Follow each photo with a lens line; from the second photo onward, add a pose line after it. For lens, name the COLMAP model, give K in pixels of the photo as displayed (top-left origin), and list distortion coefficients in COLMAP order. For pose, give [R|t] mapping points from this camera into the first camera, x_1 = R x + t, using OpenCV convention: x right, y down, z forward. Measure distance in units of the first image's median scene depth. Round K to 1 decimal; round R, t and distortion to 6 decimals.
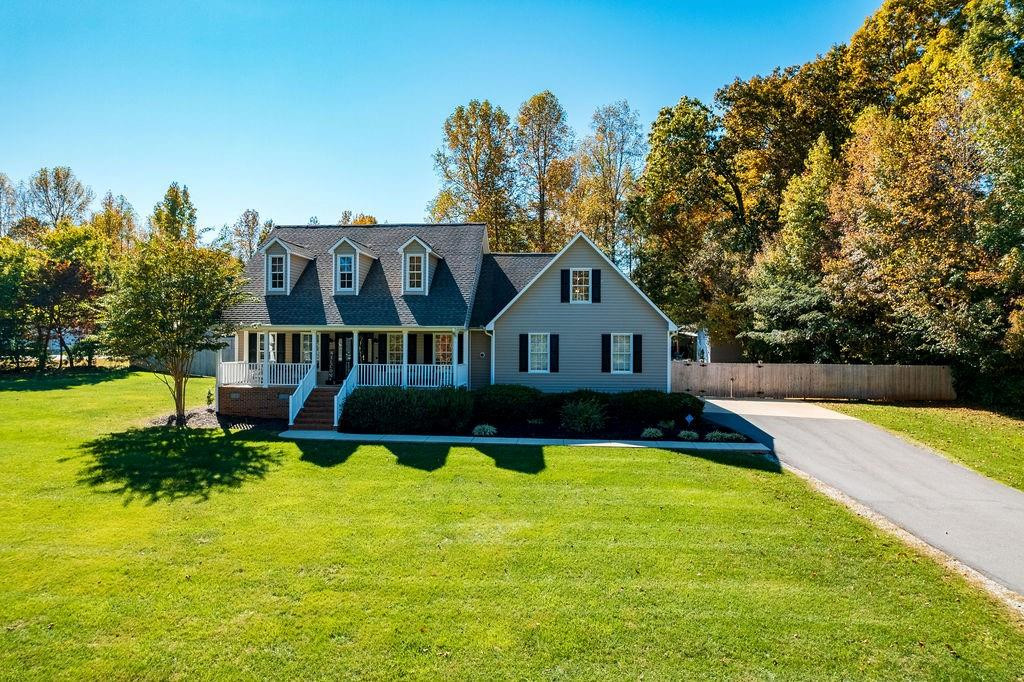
lens RADIAL K [[651.0, 0, 512.0], [0, 651.0, 341.0], [0, 0, 1]] dist [-0.057963, 0.046568]
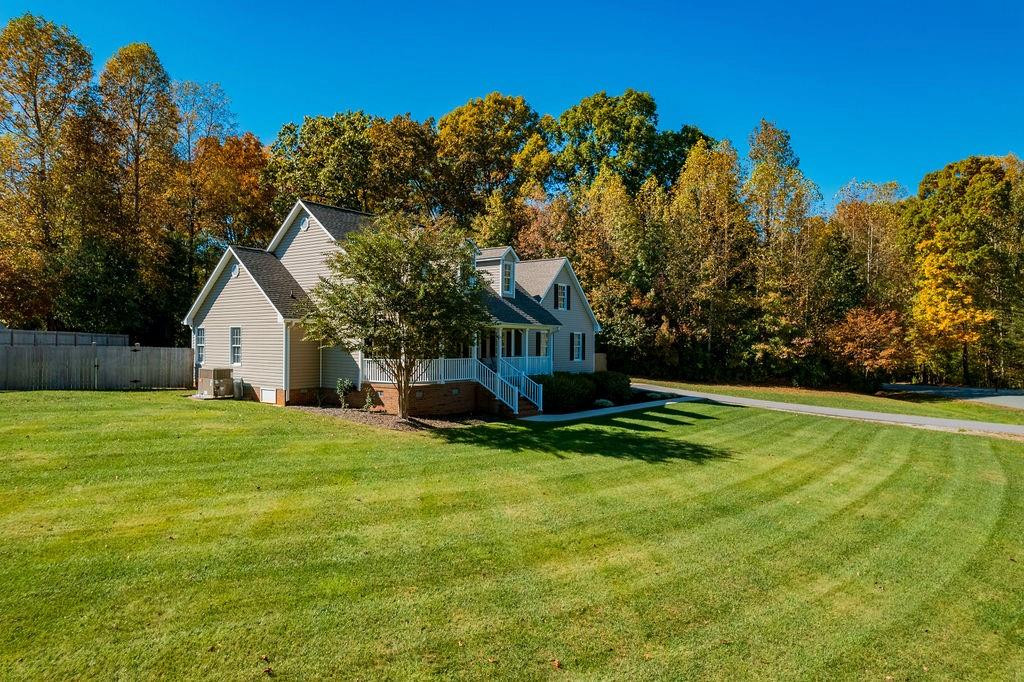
lens RADIAL K [[651.0, 0, 512.0], [0, 651.0, 341.0], [0, 0, 1]] dist [-0.057963, 0.046568]
pose [[0.526470, 0.002774, 0.850189, -1.105388], [-0.007335, 0.999972, 0.001279, 0.005106], [-0.850162, -0.006909, 0.526476, 0.370485]]
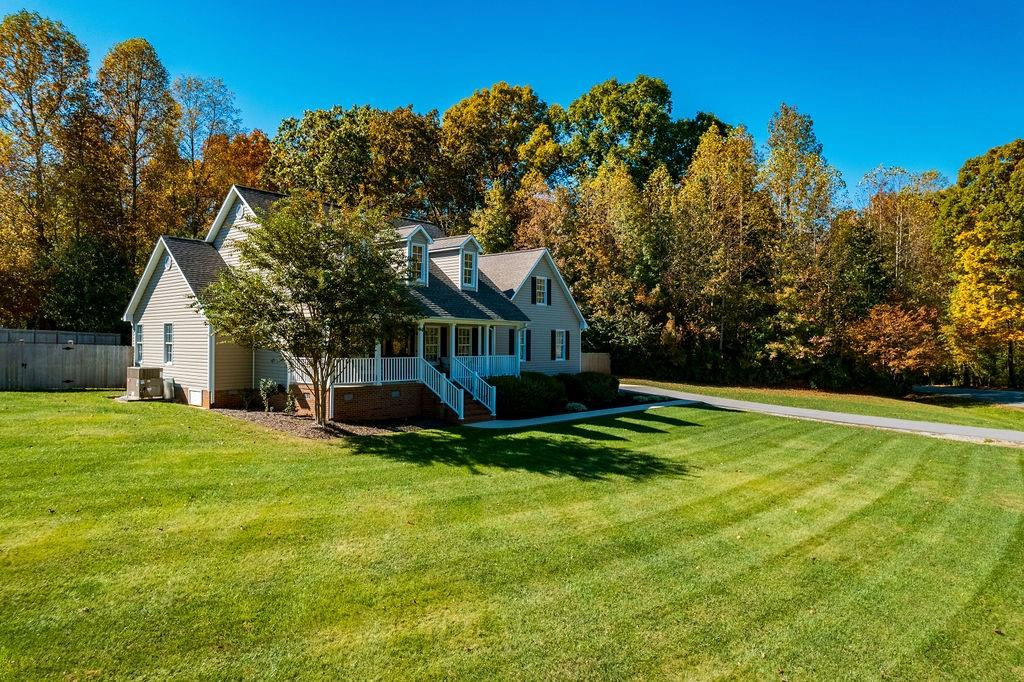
lens RADIAL K [[651.0, 0, 512.0], [0, 651.0, 341.0], [0, 0, 1]] dist [-0.057963, 0.046568]
pose [[0.574077, 0.003344, 0.818794, -0.951633], [-0.007197, 0.999974, 0.000962, 0.009221], [-0.818769, -0.006445, 0.574086, 0.324504]]
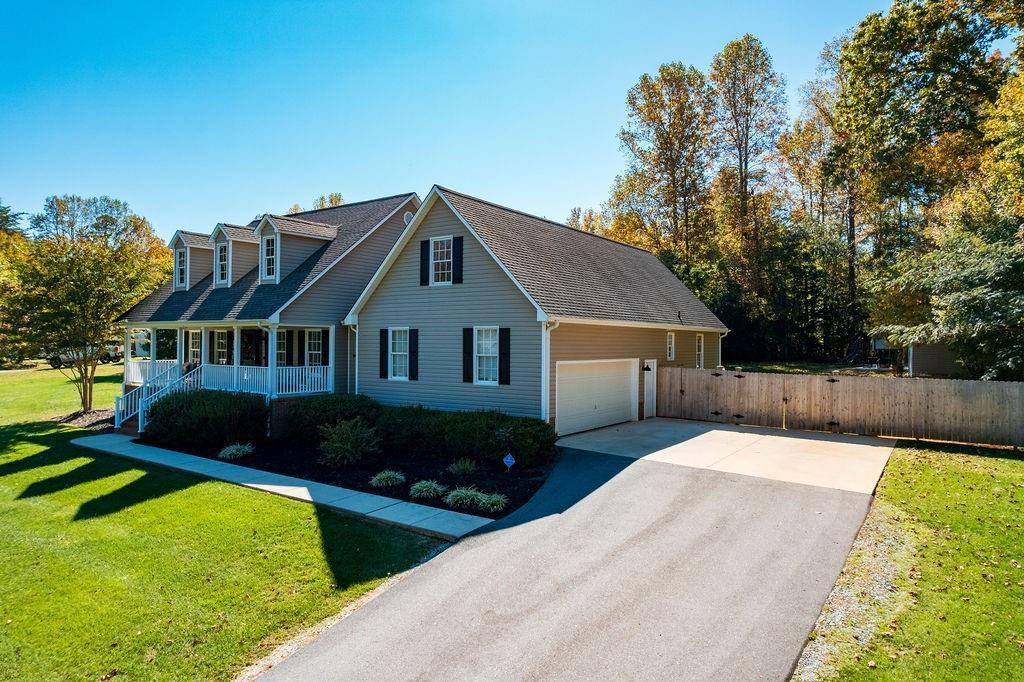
lens RADIAL K [[651.0, 0, 512.0], [0, 651.0, 341.0], [0, 0, 1]] dist [-0.057963, 0.046568]
pose [[0.872648, -0.001656, -0.488347, 0.523993], [0.000178, 0.999995, -0.003072, 0.005673], [0.488350, 0.002594, 0.872644, 0.409674]]
